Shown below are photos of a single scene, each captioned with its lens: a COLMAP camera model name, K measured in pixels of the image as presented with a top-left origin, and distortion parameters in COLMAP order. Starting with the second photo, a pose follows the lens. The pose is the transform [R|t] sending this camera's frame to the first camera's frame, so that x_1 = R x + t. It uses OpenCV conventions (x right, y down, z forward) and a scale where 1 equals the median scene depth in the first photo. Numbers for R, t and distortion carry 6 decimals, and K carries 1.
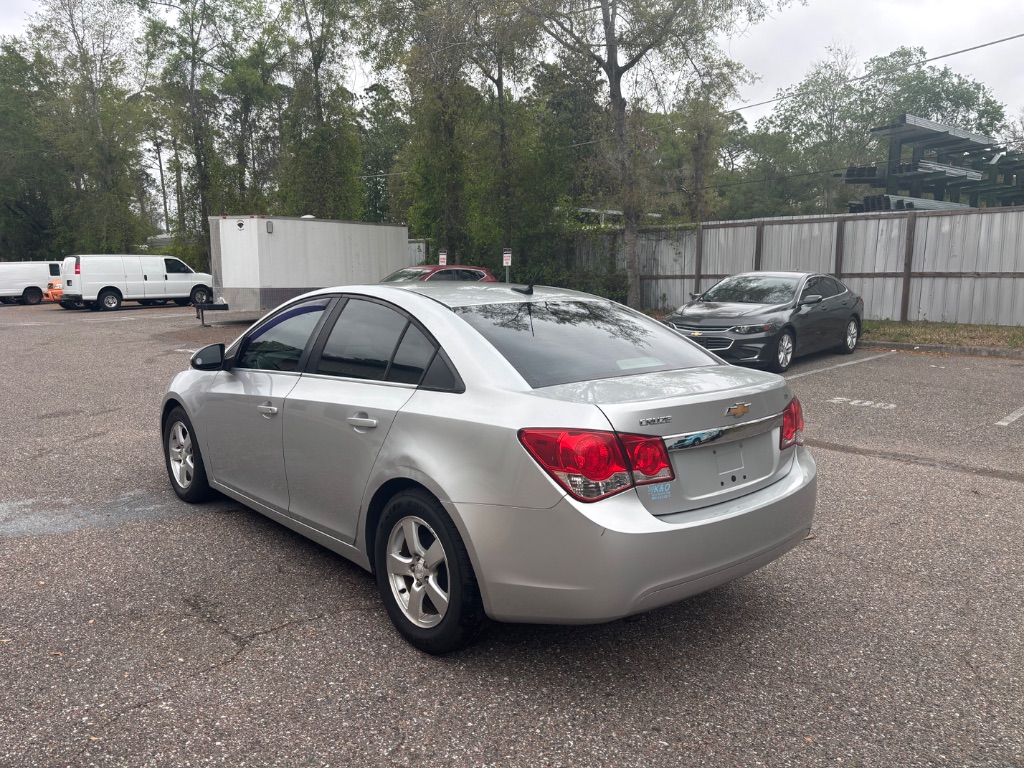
lens RADIAL K [[765.6, 0, 495.1], [0, 765.6, 385.7], [0, 0, 1]] dist [0.055169, -0.066988]
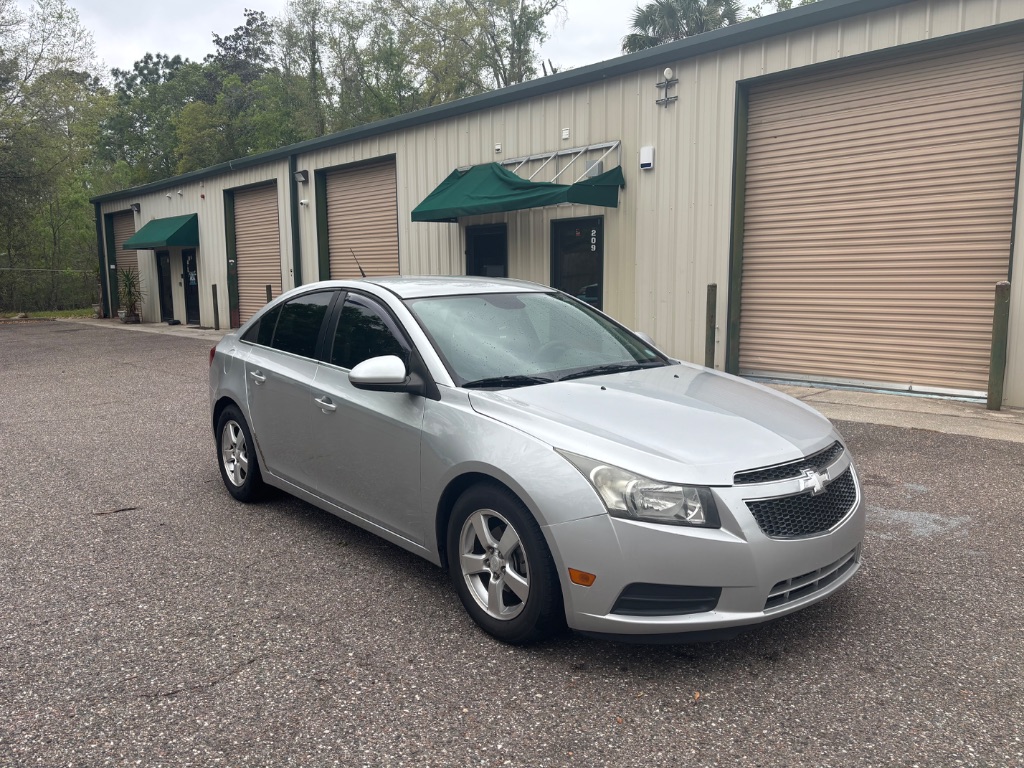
lens RADIAL K [[778.7, 0, 507.1], [0, 778.7, 387.9], [0, 0, 1]] dist [0.028557, -0.026015]
pose [[-0.999733, 0.015528, 0.017128, -0.047746], [0.019755, 0.958615, 0.284018, -0.067665], [-0.012009, 0.284281, -0.958666, 0.483335]]
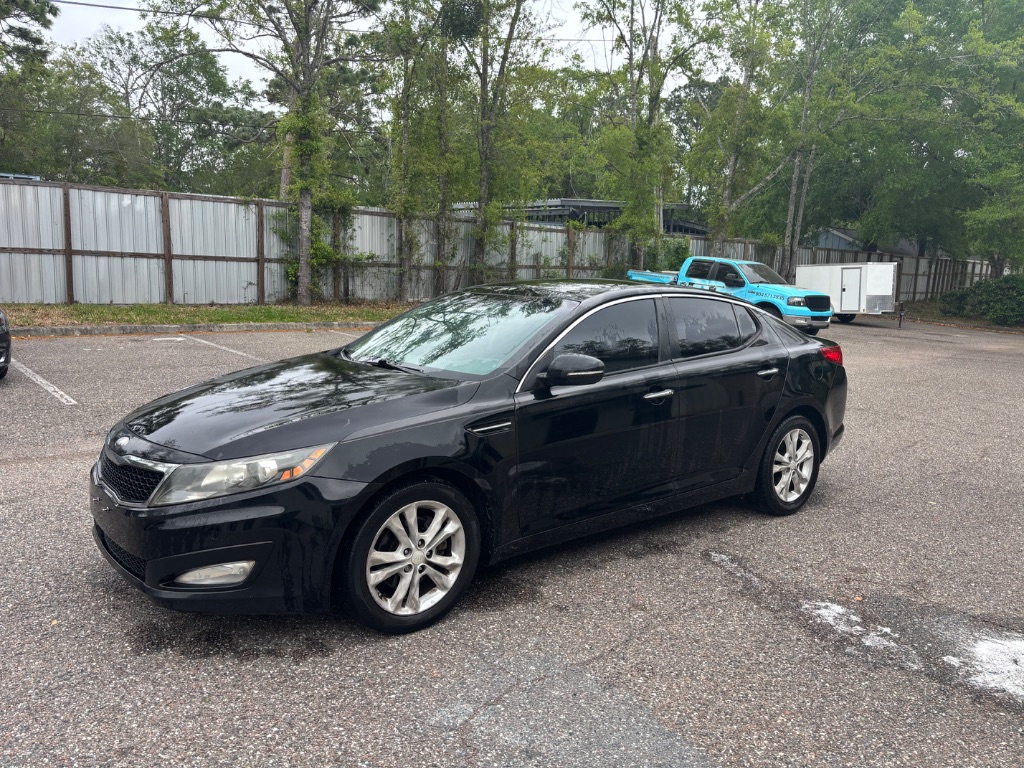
lens RADIAL K [[765.8, 0, 512.0], [0, 765.8, 384.0], [0, 0, 1]] dist [0.059921, -0.076213]
pose [[0.042416, -0.146044, 0.988368, -0.228166], [0.106886, 0.984245, 0.140847, -0.039368], [-0.993366, 0.099668, 0.057357, 0.274751]]
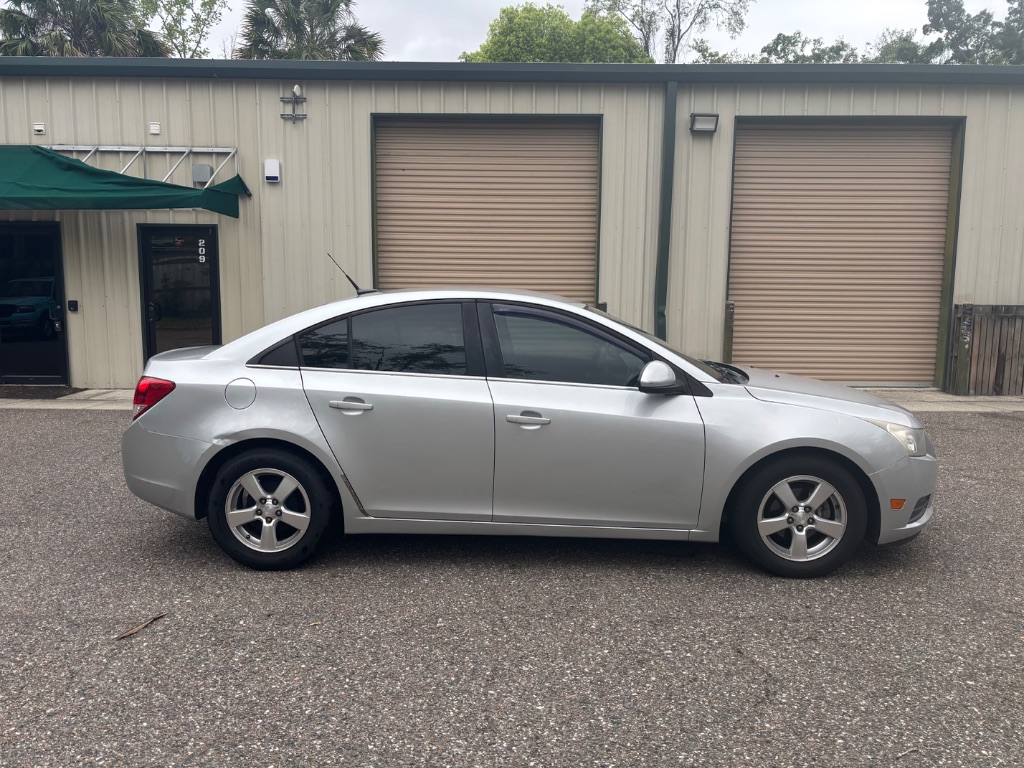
lens RADIAL K [[778.7, 0, 507.1], [0, 778.7, 387.9], [0, 0, 1]] dist [0.028557, -0.026015]
pose [[-0.681966, 0.089114, -0.725934, 0.162809], [-0.108774, 0.969153, 0.221157, -0.055941], [0.723250, 0.229784, -0.651236, 0.405102]]
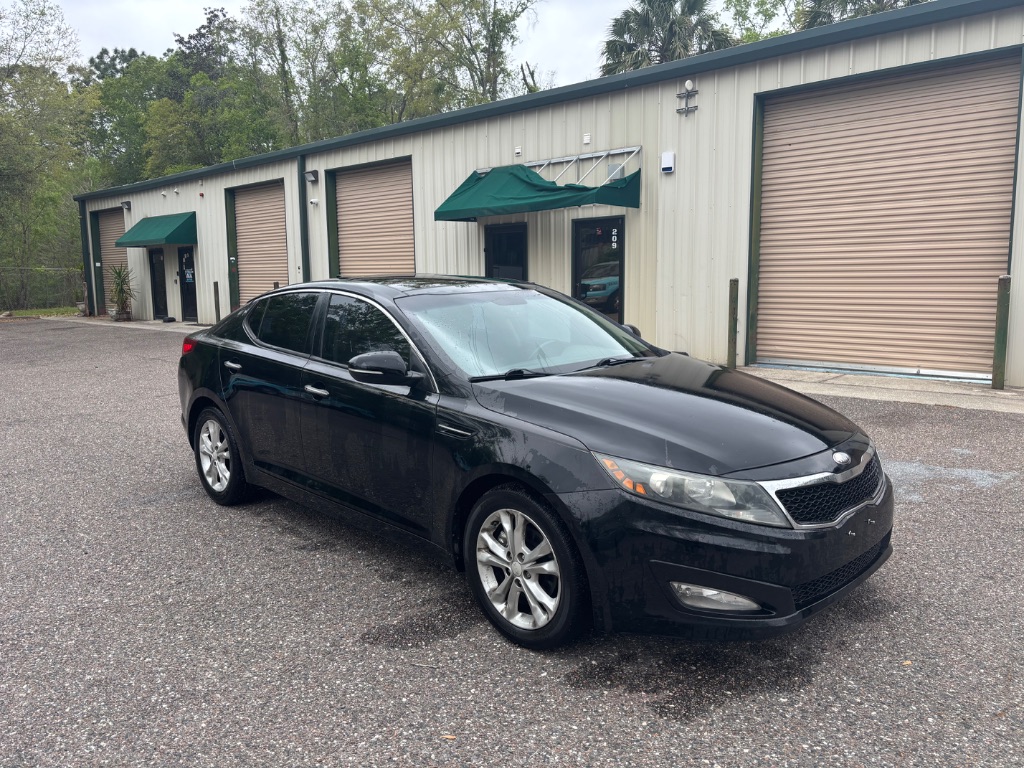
lens RADIAL K [[776.7, 0, 510.4], [0, 776.7, 380.4], [0, 0, 1]] dist [0.029378, -0.025864]
pose [[-0.998865, 0.025713, -0.040104, 0.010820], [0.013505, 0.960133, 0.279218, -0.072927], [0.045685, 0.278359, -0.959390, 0.518765]]
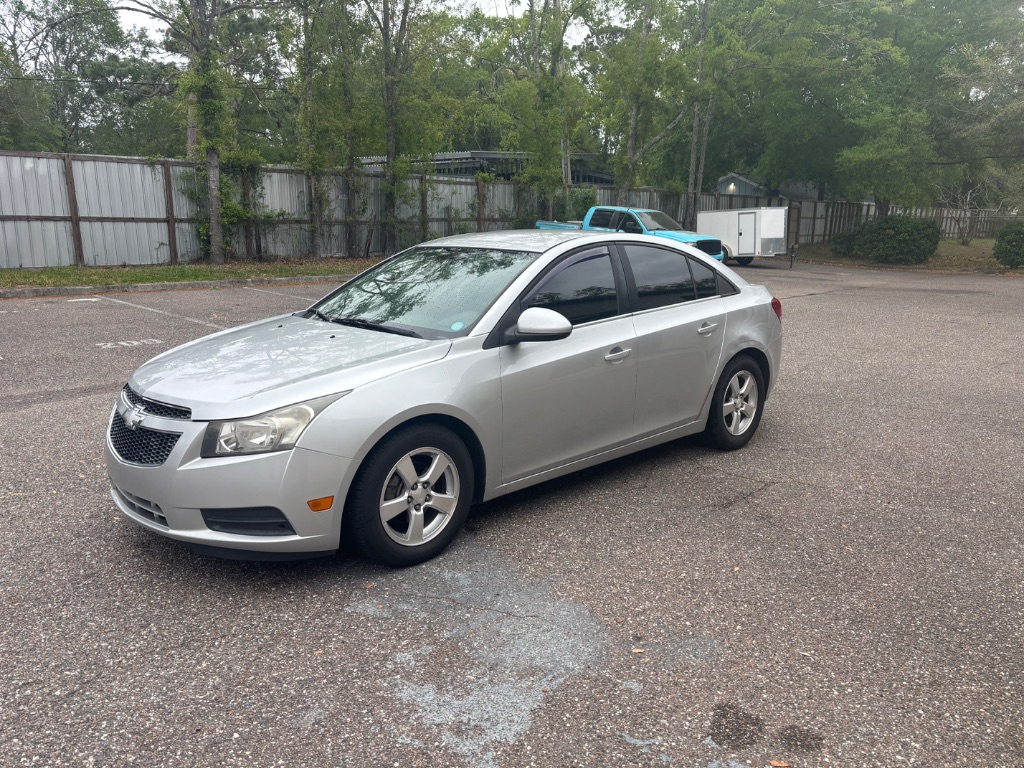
lens RADIAL K [[770.6, 0, 506.9], [0, 770.6, 386.9], [0, 0, 1]] dist [0.036697, -0.034102]
pose [[-0.045877, -0.207301, 0.977201, -0.285122], [0.133382, 0.968200, 0.211654, -0.036428], [-0.990002, 0.140051, -0.016768, 0.252364]]
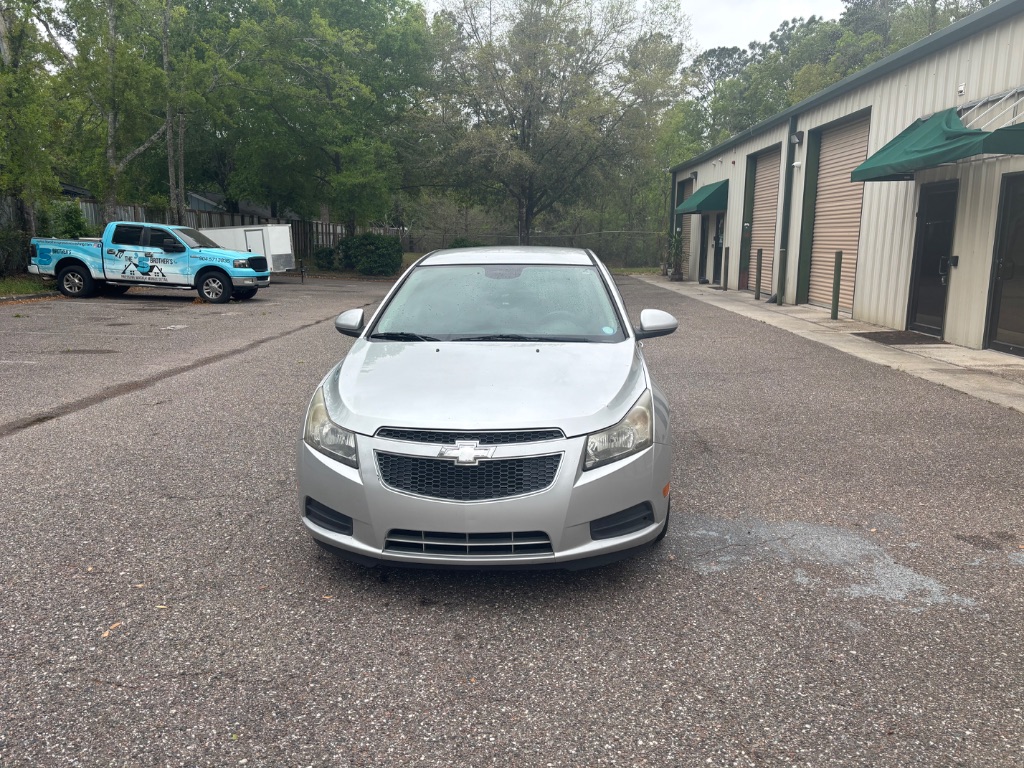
lens RADIAL K [[770.6, 0, 506.9], [0, 770.6, 386.9], [0, 0, 1]] dist [0.036697, -0.034102]
pose [[-0.702216, -0.129114, 0.700159, -0.226736], [0.104753, 0.953979, 0.280981, -0.062199], [-0.704215, 0.270653, -0.656375, 0.433983]]
